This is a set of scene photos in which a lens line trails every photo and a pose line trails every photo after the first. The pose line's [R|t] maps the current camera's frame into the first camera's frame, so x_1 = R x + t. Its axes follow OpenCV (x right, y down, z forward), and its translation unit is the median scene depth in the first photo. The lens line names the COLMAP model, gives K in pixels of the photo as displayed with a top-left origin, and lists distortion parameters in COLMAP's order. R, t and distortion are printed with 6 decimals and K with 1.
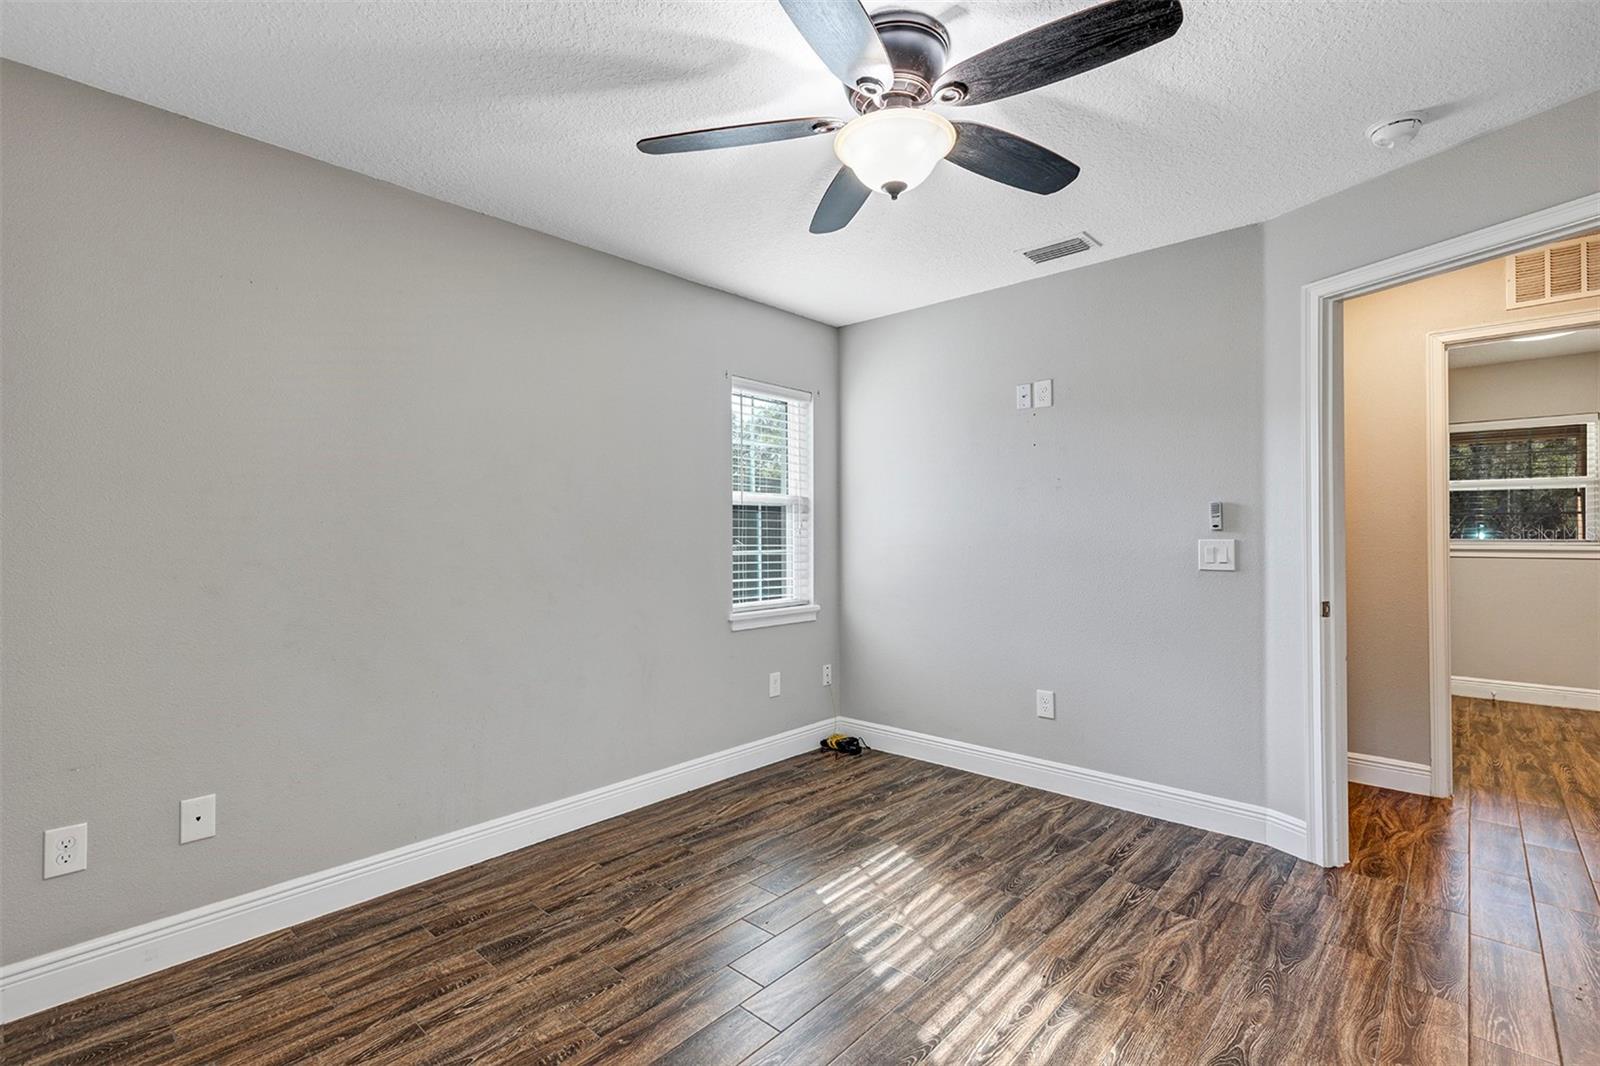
lens RADIAL K [[729.0, 0, 794.7], [0, 729.0, 523.6], [0, 0, 1]] dist [0.008819, -0.000479]
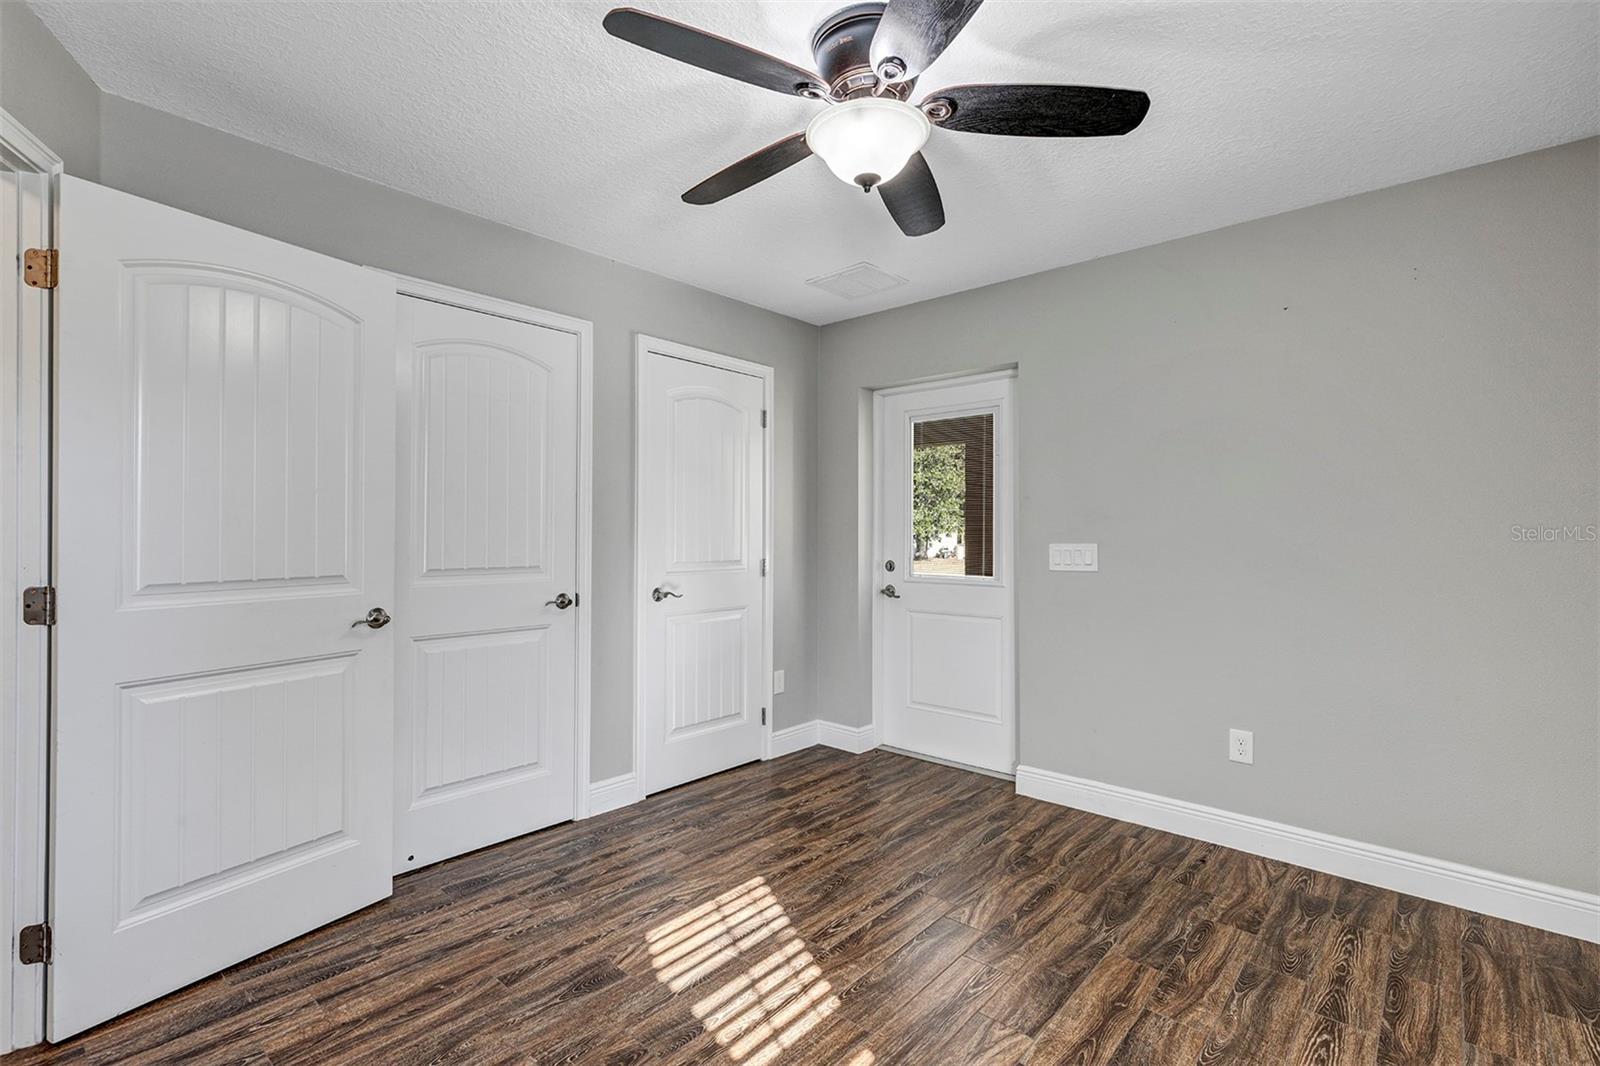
lens RADIAL K [[729.0, 0, 792.0], [0, 729.0, 528.7], [0, 0, 1]] dist [0.008819, -0.000479]
pose [[-0.999993, -0.002015, 0.003246, 0.154672], [-0.002078, 0.999810, -0.019395, 0.014217], [-0.003207, -0.019401, -0.999807, 1.293109]]
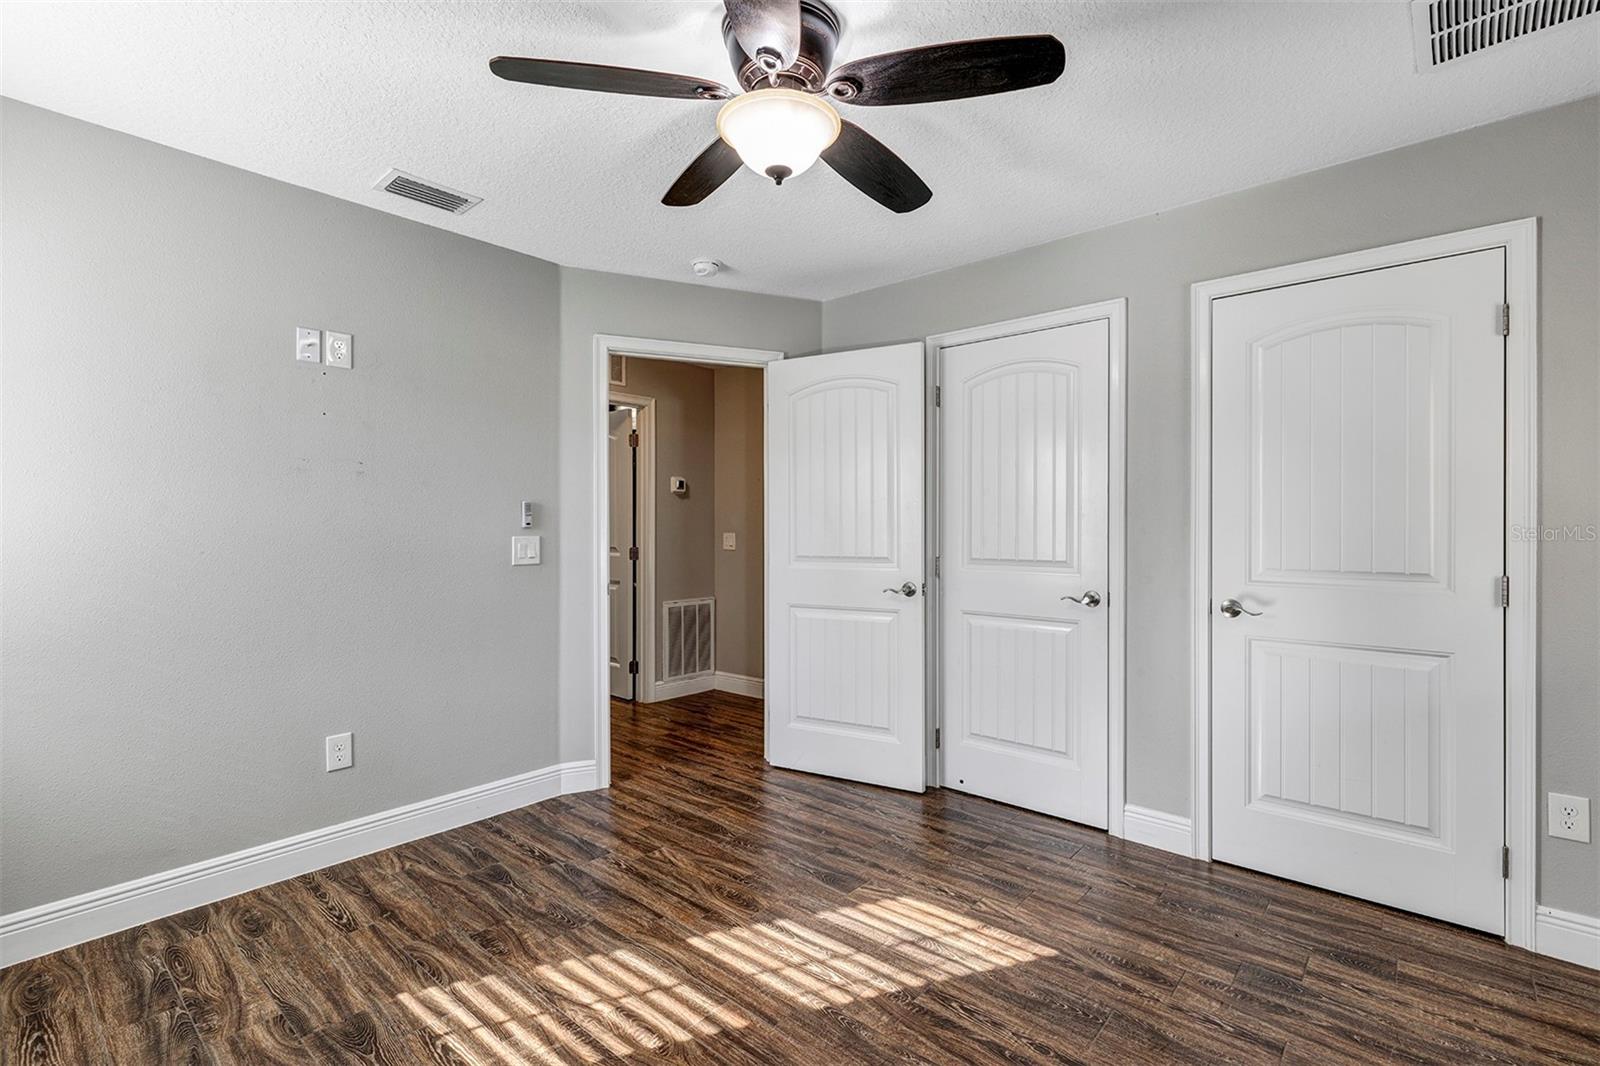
lens RADIAL K [[729.0, 0, 805.4], [0, 729.0, 529.2], [0, 0, 1]] dist [0.008819, -0.000479]
pose [[-0.024815, -0.001352, 0.999691, -0.545439], [-0.012679, 0.999919, 0.001037, 0.004789], [-0.999612, -0.012650, -0.024830, 0.647911]]
